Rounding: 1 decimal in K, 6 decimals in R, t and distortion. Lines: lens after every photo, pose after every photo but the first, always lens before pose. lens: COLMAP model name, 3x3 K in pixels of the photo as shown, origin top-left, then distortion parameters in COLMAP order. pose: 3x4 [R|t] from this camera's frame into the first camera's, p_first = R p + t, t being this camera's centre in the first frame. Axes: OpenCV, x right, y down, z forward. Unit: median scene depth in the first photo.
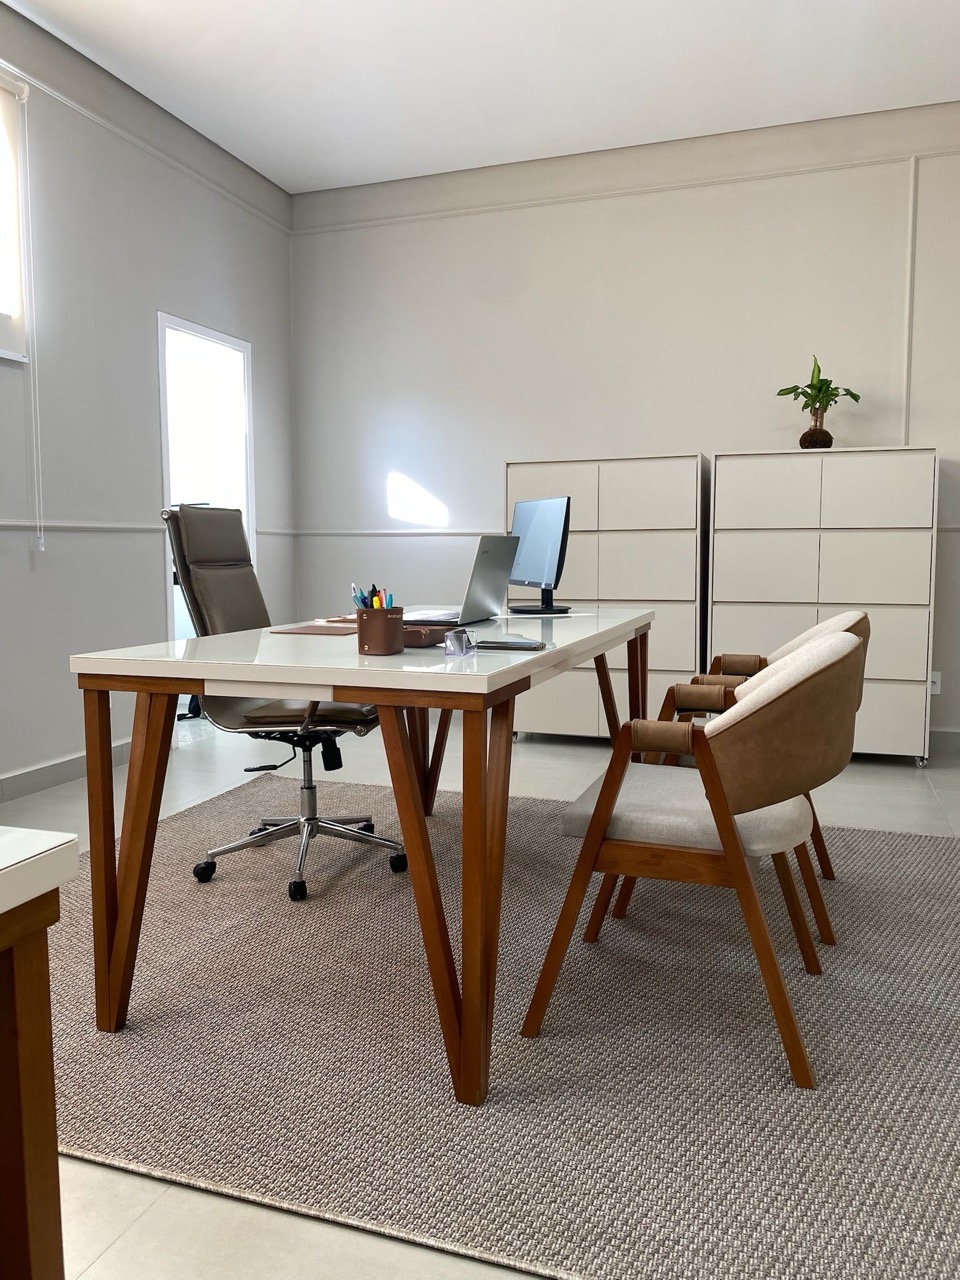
lens RADIAL K [[976.7, 0, 473.0], [0, 976.7, 633.1], [0, 0, 1]] dist [0.015922, 0.000780]
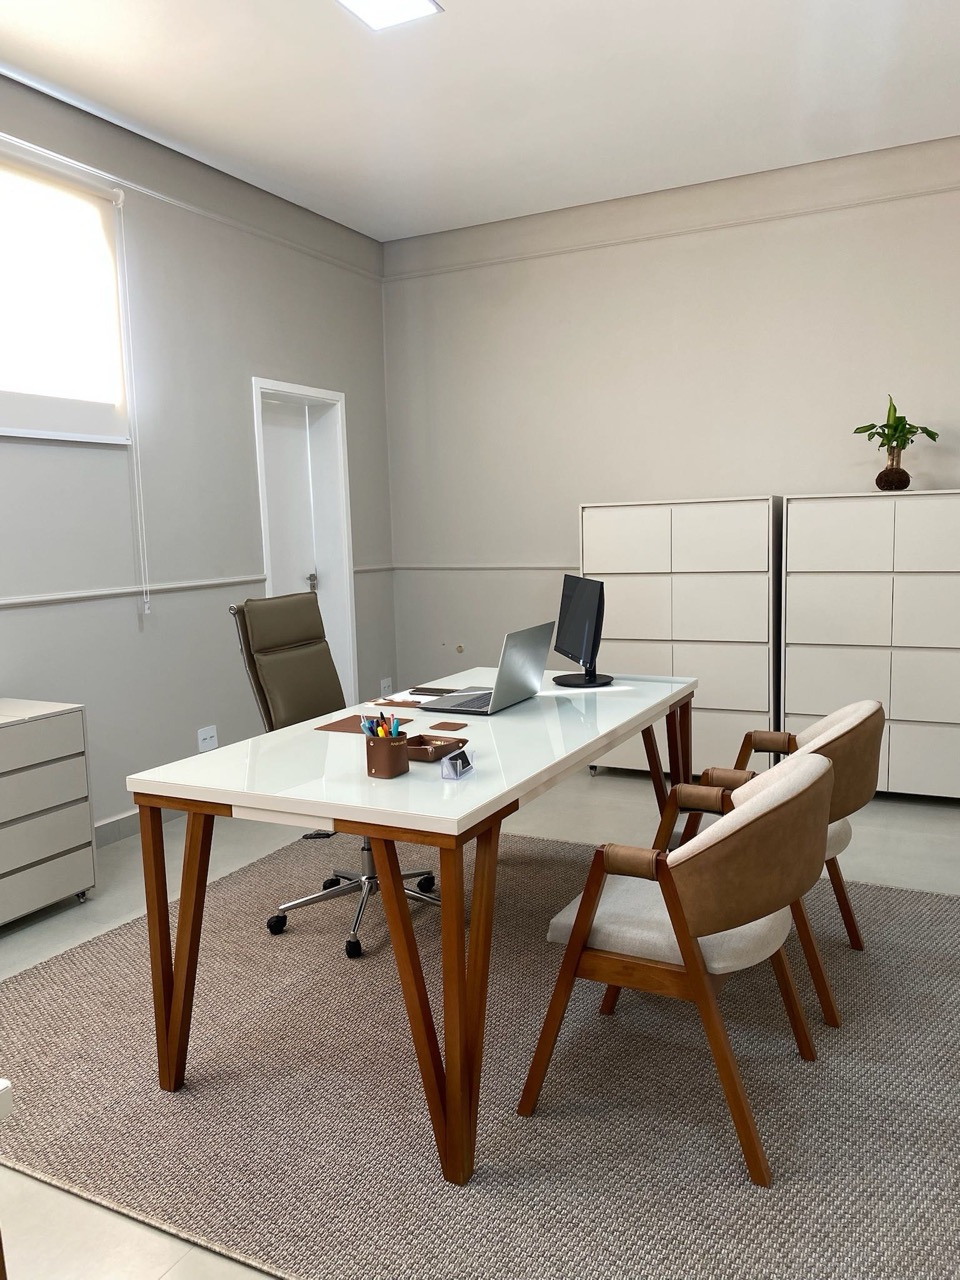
lens RADIAL K [[976.7, 0, 488.1], [0, 976.7, 647.0], [0, 0, 1]] dist [0.015922, 0.000780]
pose [[0.991177, -0.008265, -0.132288, 0.163930], [0.014093, 0.998968, 0.043175, -0.166891], [0.131795, -0.044659, 0.990271, -0.088678]]
